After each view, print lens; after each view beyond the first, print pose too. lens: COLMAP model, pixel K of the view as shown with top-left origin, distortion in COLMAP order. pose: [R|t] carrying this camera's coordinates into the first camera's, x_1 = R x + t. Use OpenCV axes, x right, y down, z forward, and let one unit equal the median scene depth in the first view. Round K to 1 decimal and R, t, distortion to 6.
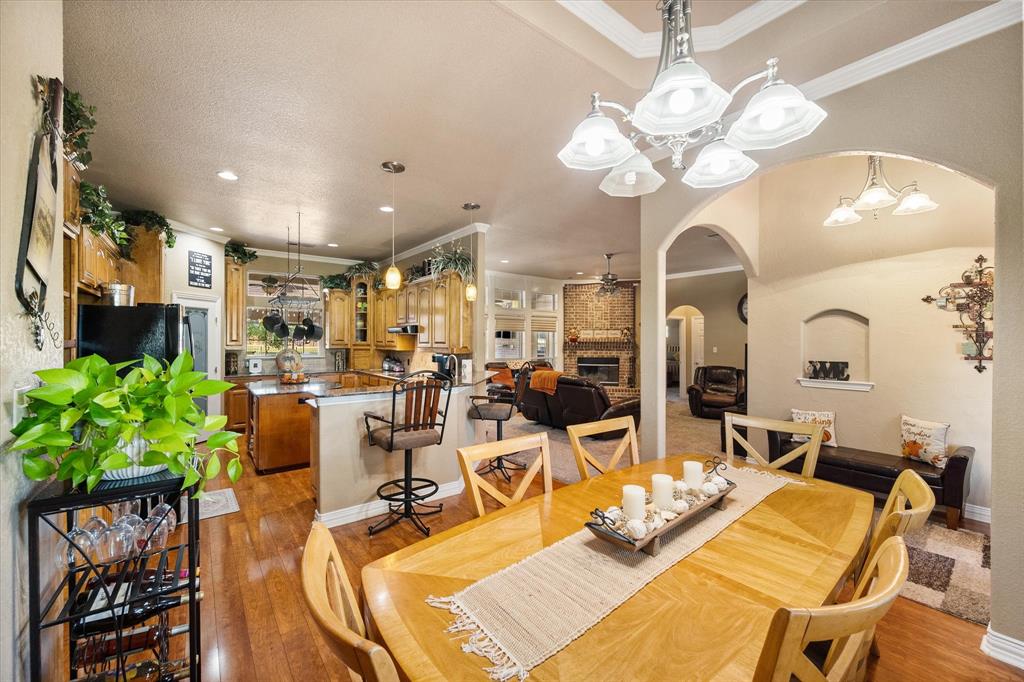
lens RADIAL K [[406.2, 0, 511.8], [0, 406.2, 338.8], [0, 0, 1]] dist [0.003529, 0.000256]
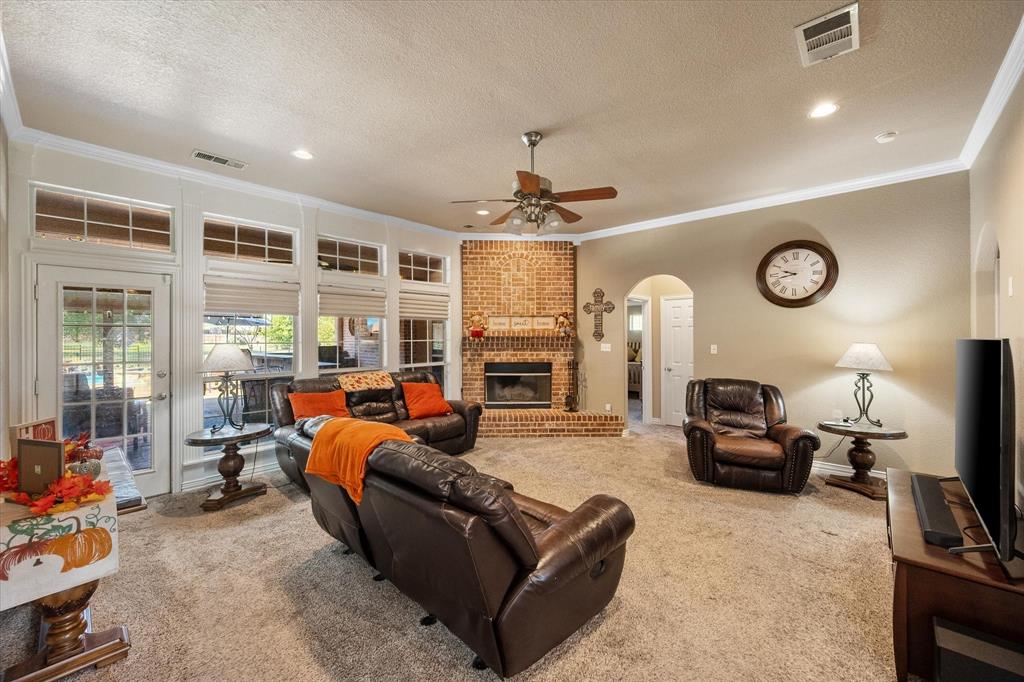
lens RADIAL K [[406.2, 0, 508.5], [0, 406.2, 334.0], [0, 0, 1]] dist [0.003529, 0.000256]
pose [[0.986355, -0.004634, 0.164565, 0.099993], [0.004657, 0.999989, 0.000245, 0.003531], [-0.164565, 0.000525, 0.986366, 0.408932]]
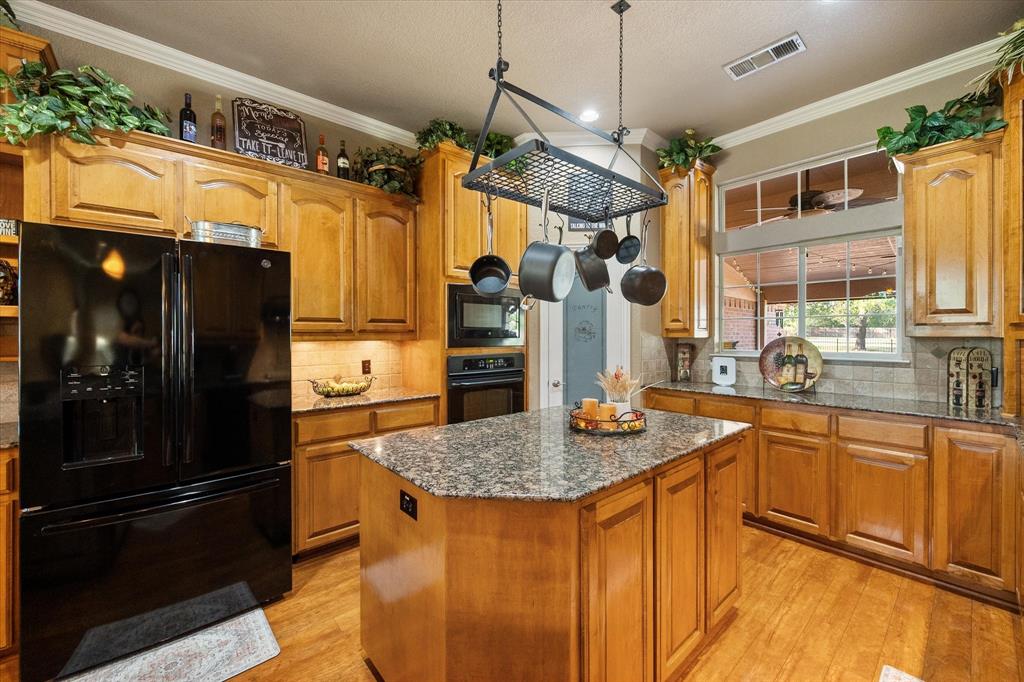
lens RADIAL K [[406.2, 0, 508.6], [0, 406.2, 337.8], [0, 0, 1]] dist [0.003529, 0.000256]
pose [[0.054002, 0.005219, -0.998527, -0.100798], [0.002934, 0.999981, 0.005385, 0.015729], [0.998537, -0.003220, 0.053985, 0.483865]]
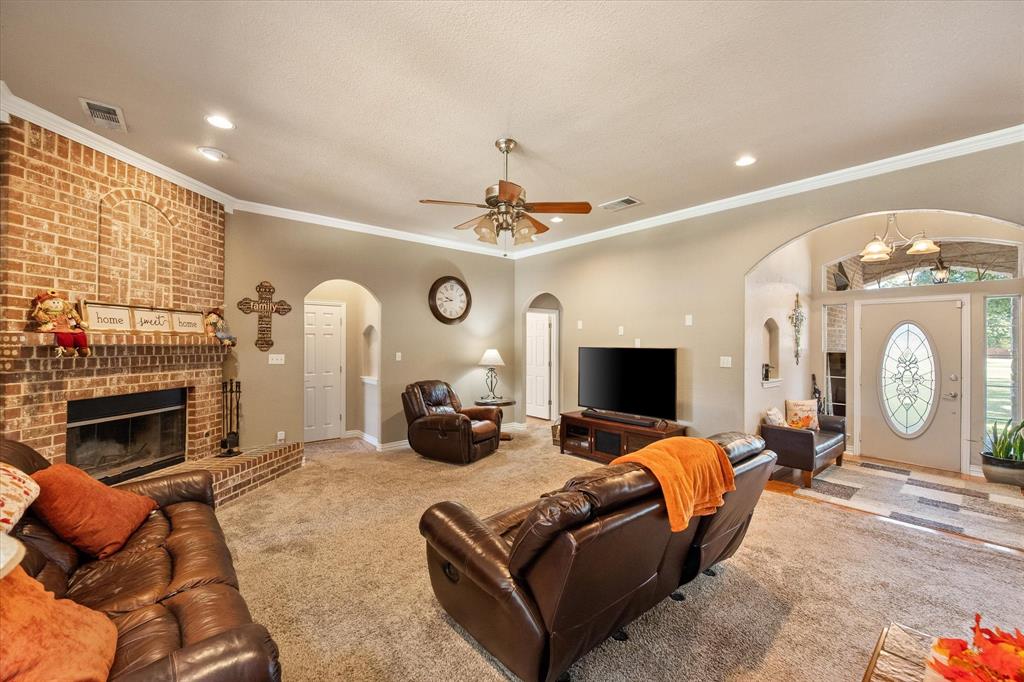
lens RADIAL K [[406.2, 0, 516.3], [0, 406.2, 337.6], [0, 0, 1]] dist [0.003529, 0.000256]
pose [[-0.036451, 0.010845, 0.999277, -0.132730], [-0.009663, 0.999891, -0.011204, 0.001958], [-0.999289, -0.010065, -0.036342, 0.714840]]
